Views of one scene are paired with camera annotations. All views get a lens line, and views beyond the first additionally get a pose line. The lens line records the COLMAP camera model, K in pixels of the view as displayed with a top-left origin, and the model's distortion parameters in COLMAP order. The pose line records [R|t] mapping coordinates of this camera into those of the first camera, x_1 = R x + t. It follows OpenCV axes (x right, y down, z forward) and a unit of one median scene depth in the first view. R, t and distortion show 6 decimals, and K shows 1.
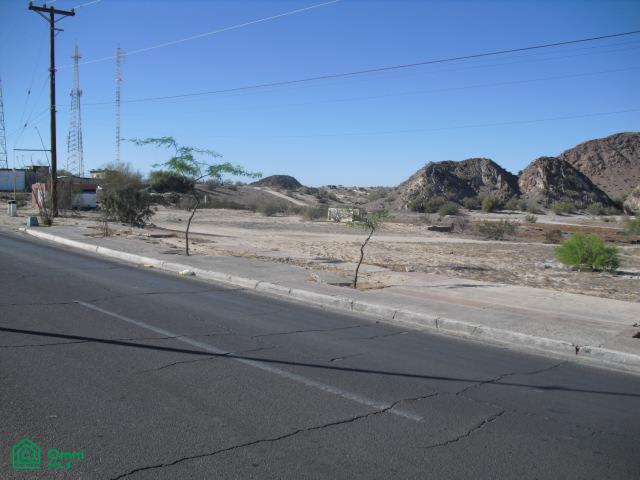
lens RADIAL K [[657.8, 0, 333.8], [0, 657.8, 241.2], [0, 0, 1]] dist [-0.224130, 0.228739]
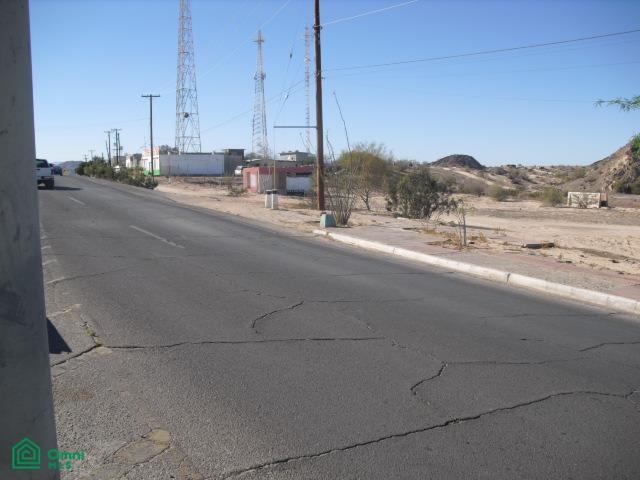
lens RADIAL K [[657.8, 0, 333.8], [0, 657.8, 241.2], [0, 0, 1]] dist [-0.224130, 0.228739]
pose [[0.966763, 0.007521, -0.255565, -0.036990], [0.000219, 0.999542, 0.030245, -0.004134], [0.255676, -0.029296, 0.966319, 0.034890]]
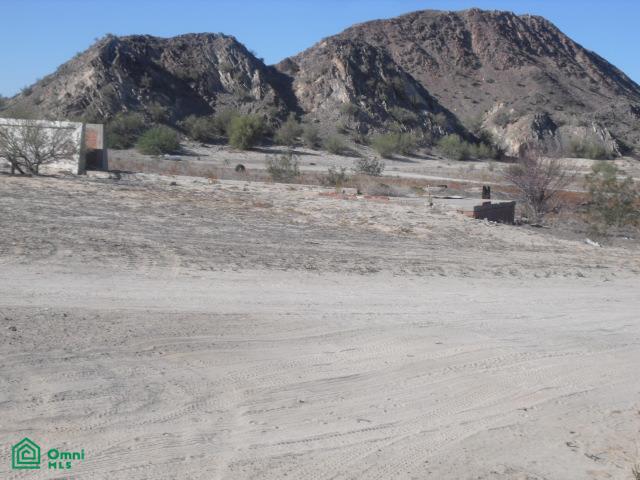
lens RADIAL K [[1163.6, 0, 320.0], [0, 1163.6, 240.0], [0, 0, 1]] dist [-0.029393, 0.088687]
pose [[0.926537, -0.003785, 0.376183, -0.020085], [-0.008797, 0.999458, 0.031724, -0.007474], [-0.376100, -0.032702, 0.926002, 0.215974]]
